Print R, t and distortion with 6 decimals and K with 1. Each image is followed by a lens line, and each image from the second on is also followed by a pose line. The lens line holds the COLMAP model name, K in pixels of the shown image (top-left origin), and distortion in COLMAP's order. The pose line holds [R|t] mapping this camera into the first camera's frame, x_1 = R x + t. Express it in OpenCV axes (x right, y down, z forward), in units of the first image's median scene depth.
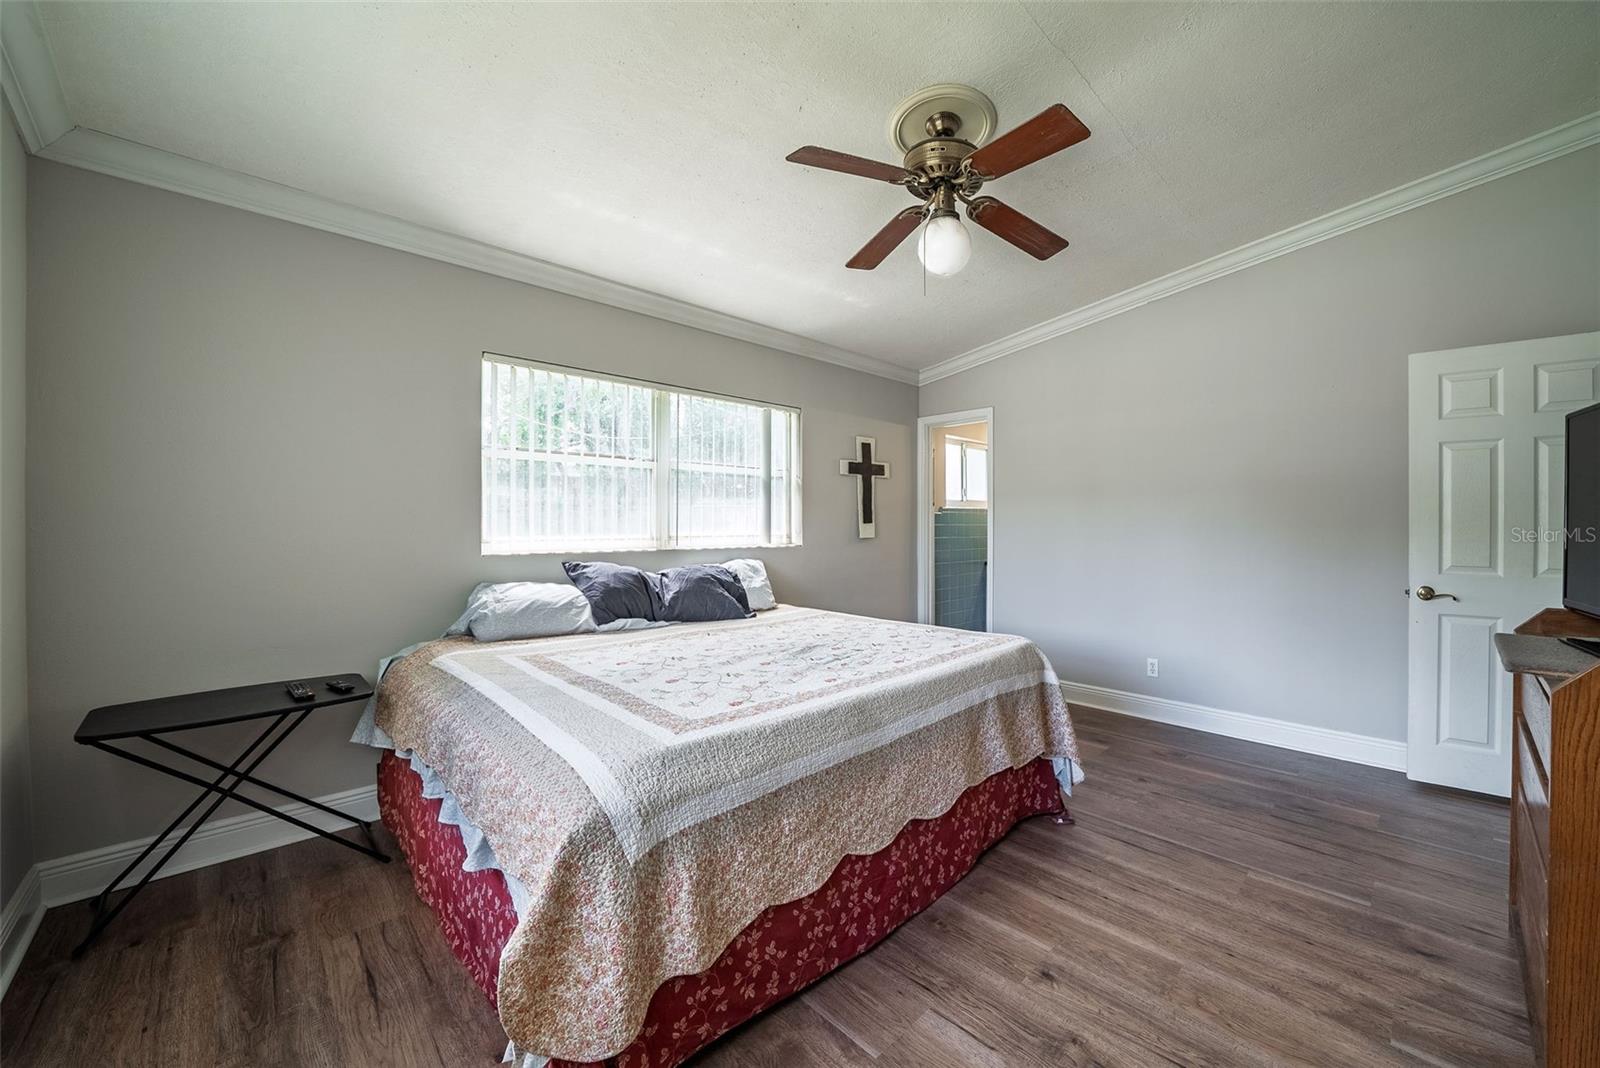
lens RADIAL K [[617.0, 0, 859.4], [0, 617.0, 522.4], [0, 0, 1]] dist [-0.003006, -0.000137]
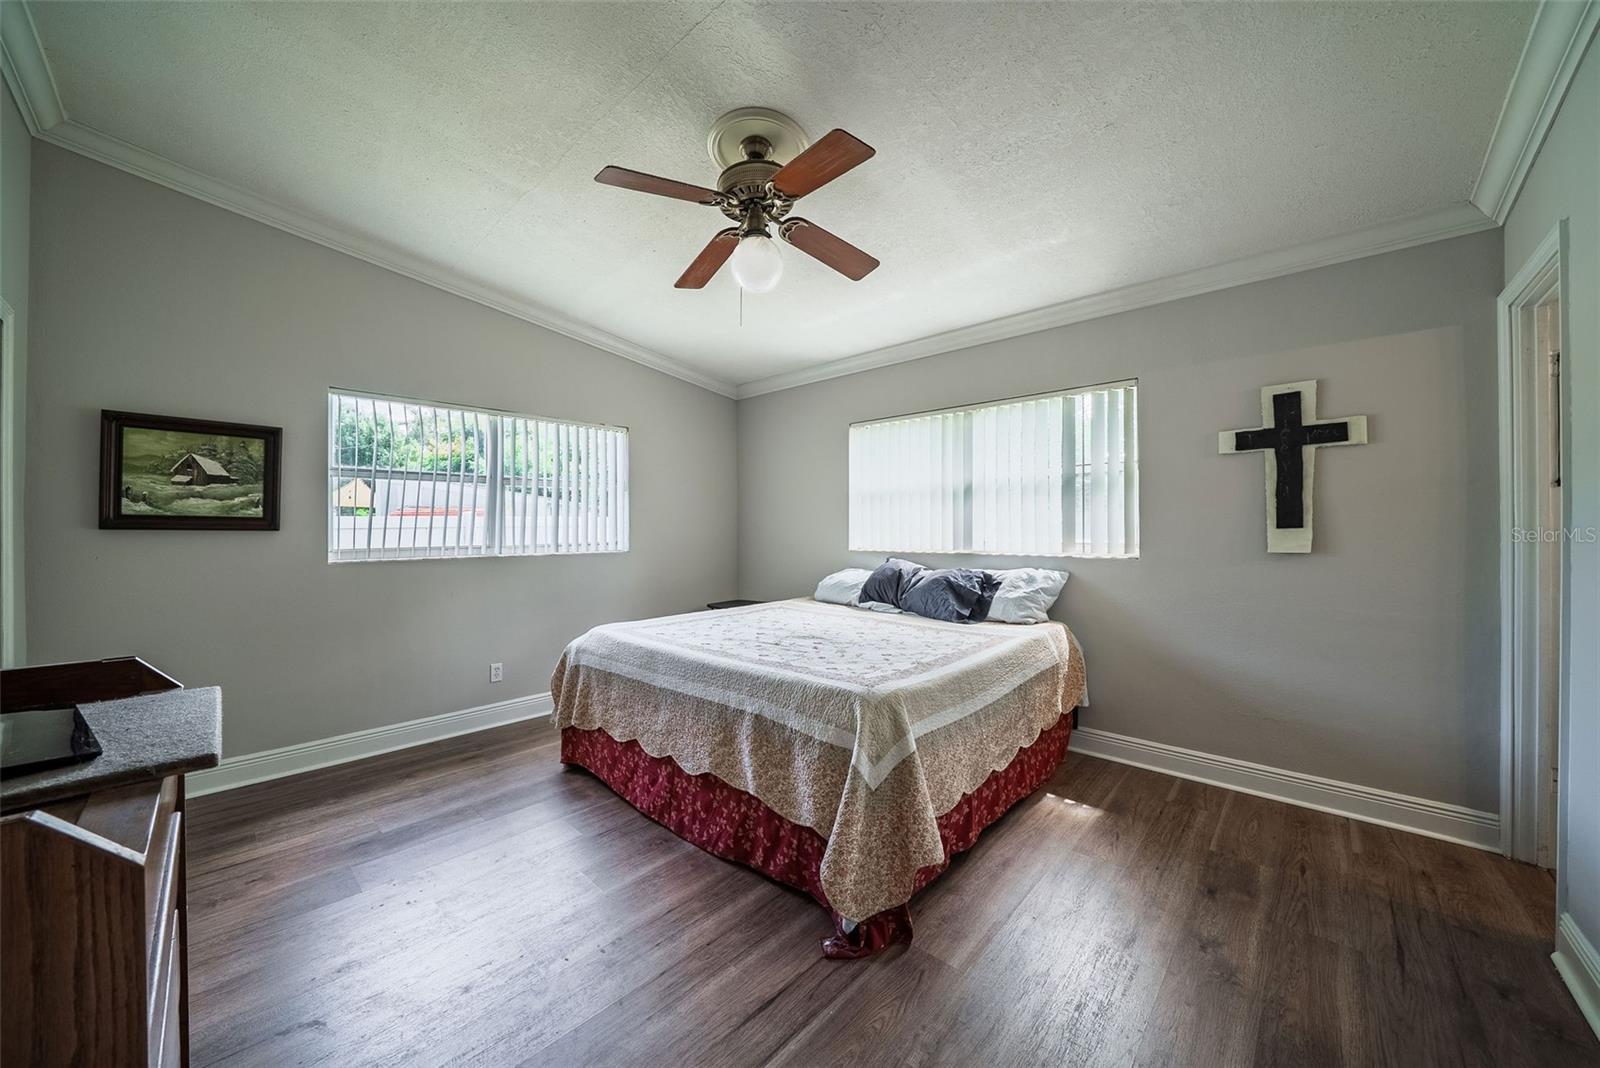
lens RADIAL K [[553.3, 0, 801.0], [0, 553.3, 533.7], [0, 0, 1]] dist [-0.011545, 0.000047]
pose [[0.026569, 0.005793, -0.999630, 0.923069], [0.002805, 0.999979, 0.005869, 0.003223], [0.999643, -0.002960, 0.026553, 0.913313]]
